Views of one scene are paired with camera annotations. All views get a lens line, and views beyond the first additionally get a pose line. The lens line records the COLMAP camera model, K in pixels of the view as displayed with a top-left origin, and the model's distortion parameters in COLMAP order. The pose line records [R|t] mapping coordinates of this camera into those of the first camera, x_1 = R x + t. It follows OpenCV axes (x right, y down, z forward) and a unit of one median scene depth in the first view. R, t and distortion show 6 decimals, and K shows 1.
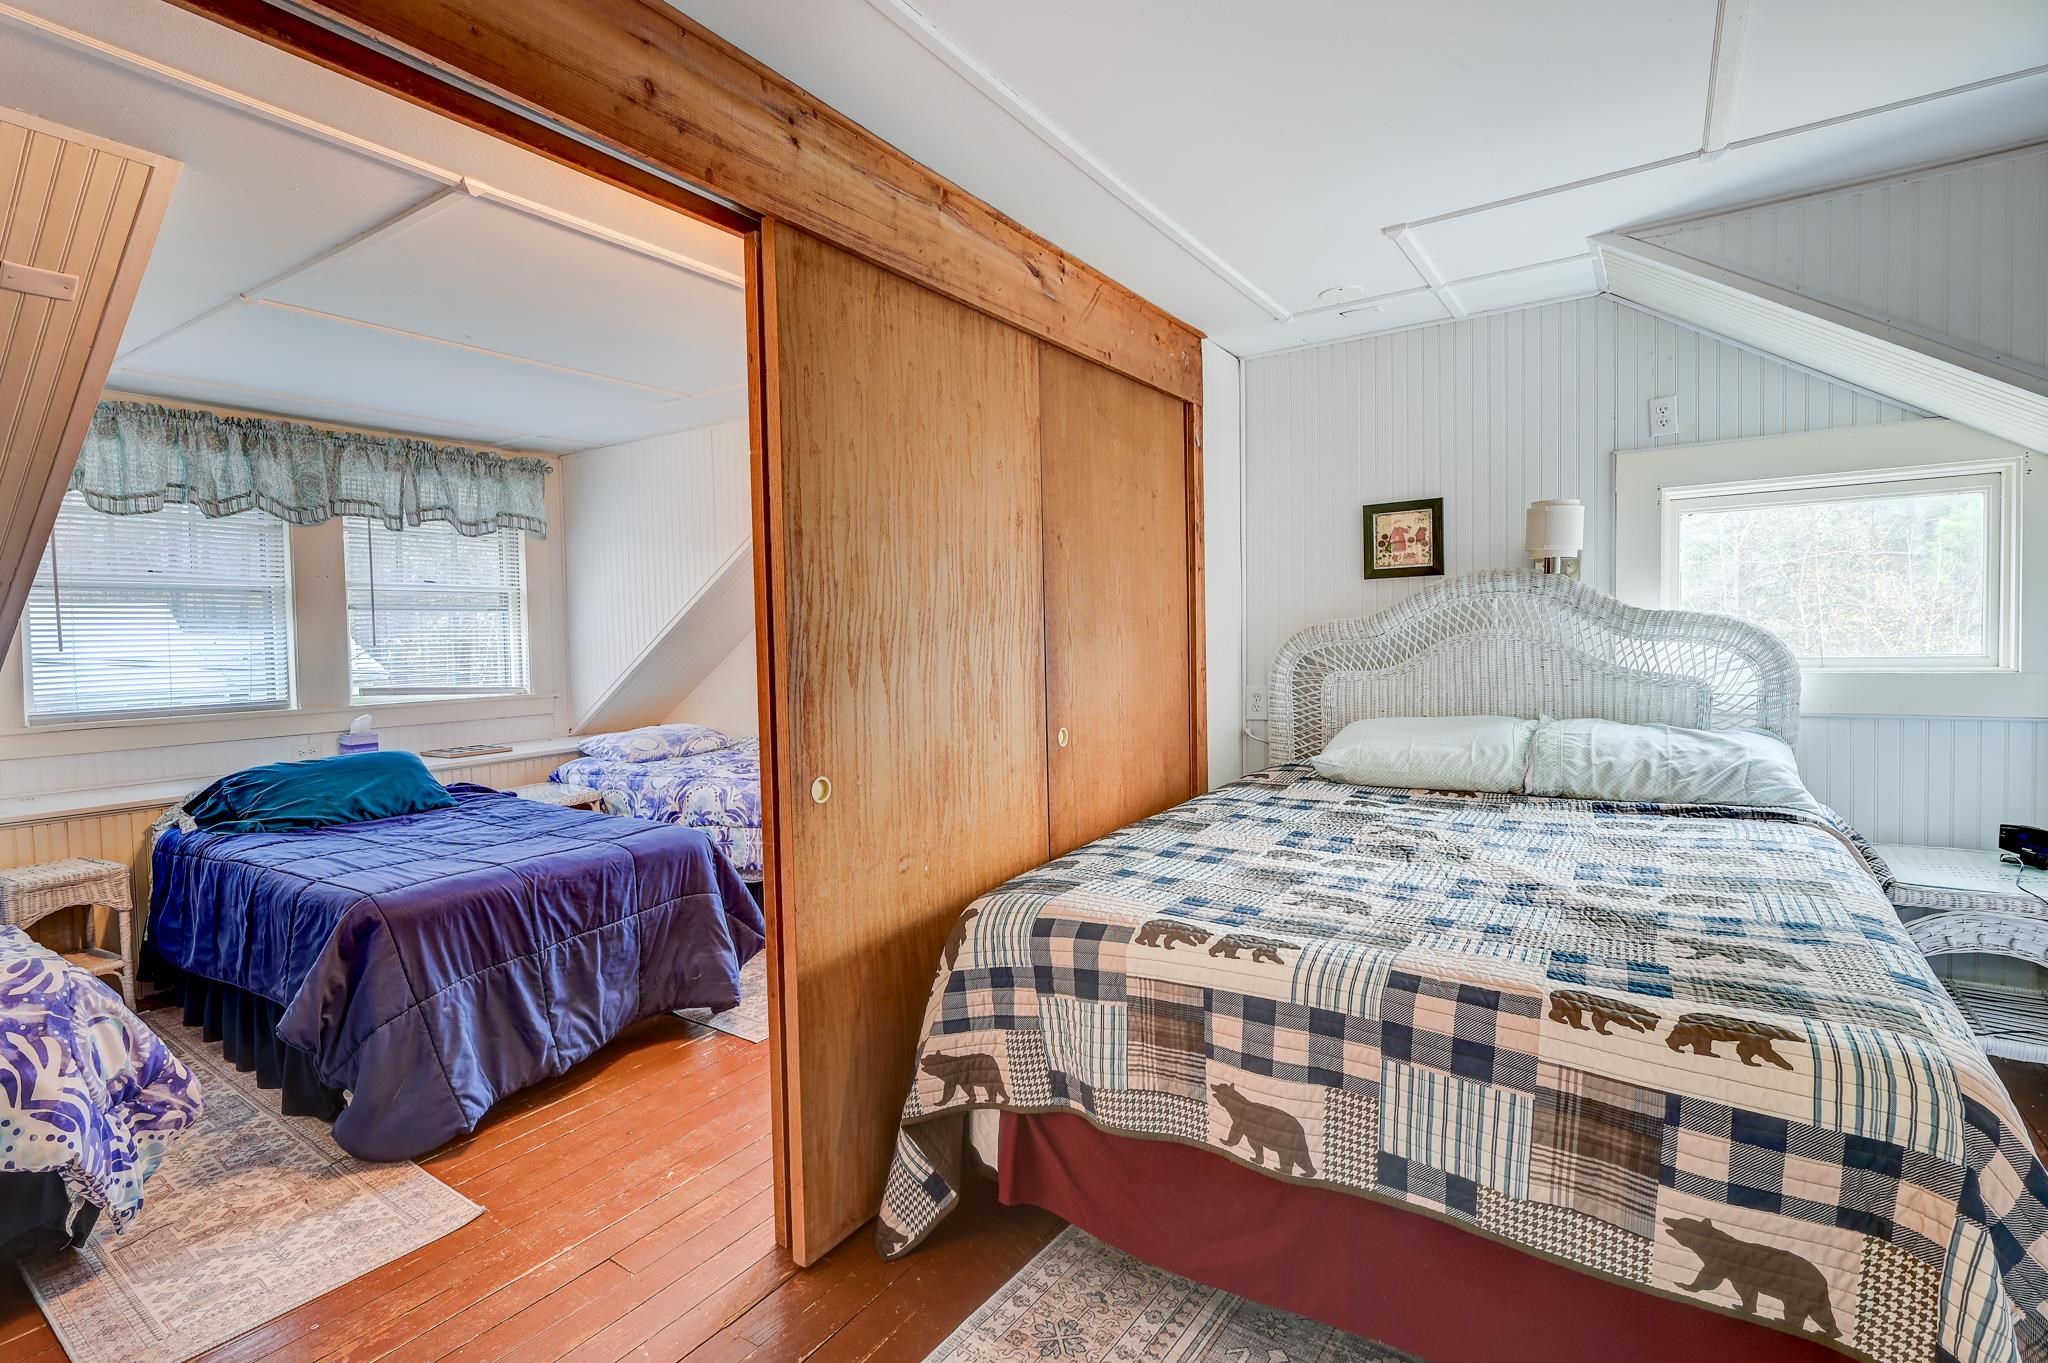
lens RADIAL K [[958.6, 0, 998.4], [0, 958.6, 674.6], [0, 0, 1]] dist [-0.000173, 0.000206]
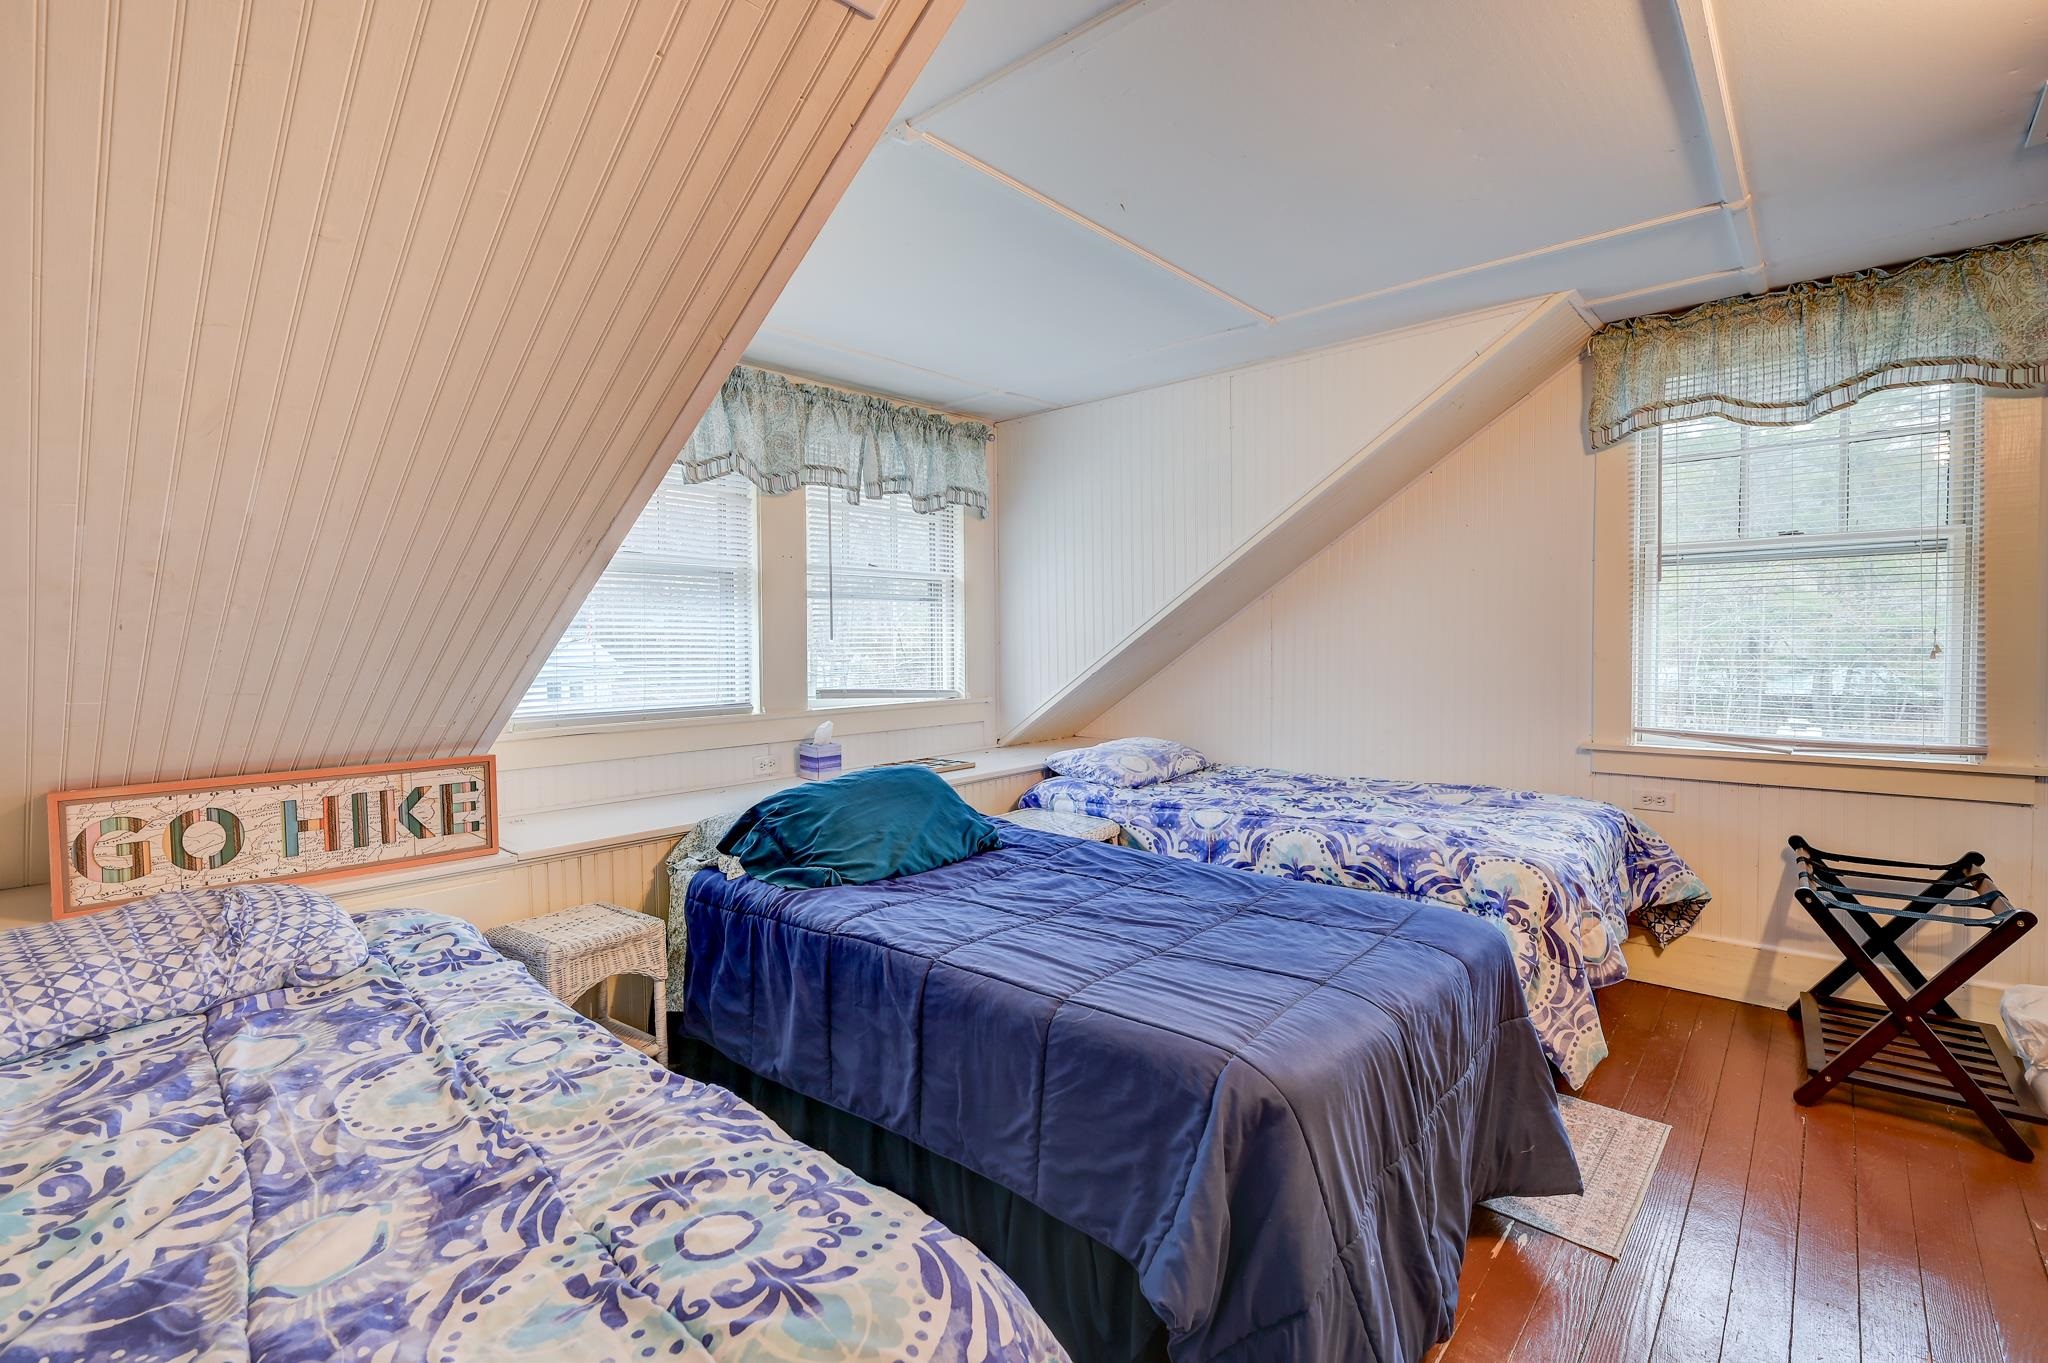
lens RADIAL K [[914.0, 0, 1023.5], [0, 914.0, 673.0], [0, 0, 1]] dist [-0.000964, 0.000242]
pose [[0.991539, 0.015500, -0.128881, -0.513251], [-0.016056, 0.999866, -0.003276, -0.000868], [0.128813, 0.005318, 0.991655, 0.299674]]
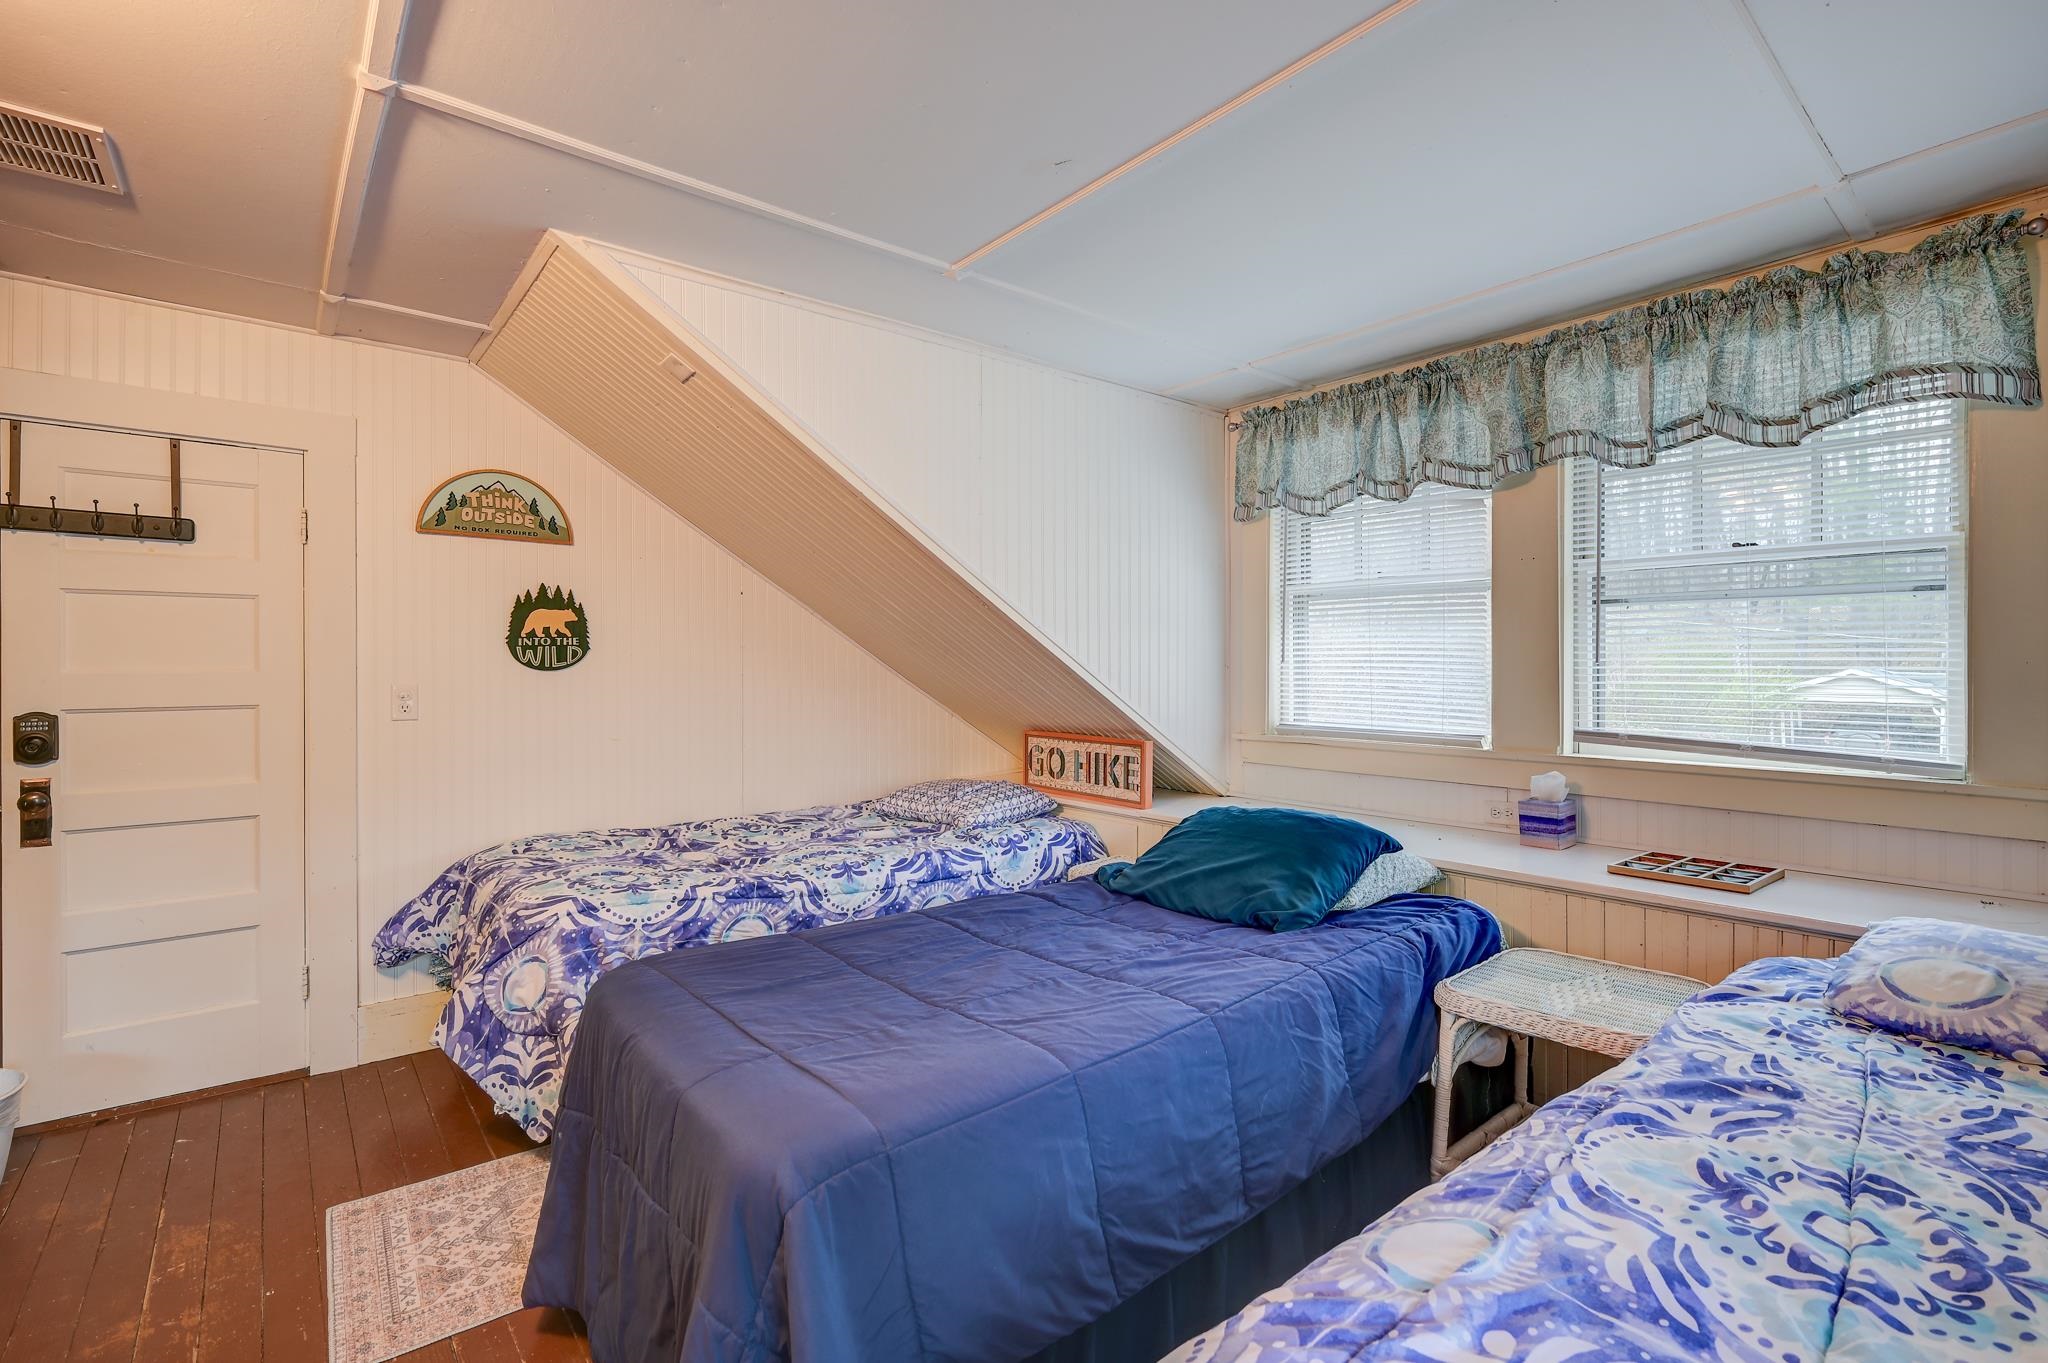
lens RADIAL K [[917.1, 0, 1031.6], [0, 917.1, 668.8], [0, 0, 1]] dist [0.001023, 0.000485]
pose [[-0.269371, 0.025126, -0.962709, 0.018089], [-0.033561, 0.998807, 0.035458, -0.047545], [0.962452, 0.041861, -0.268206, 1.098909]]
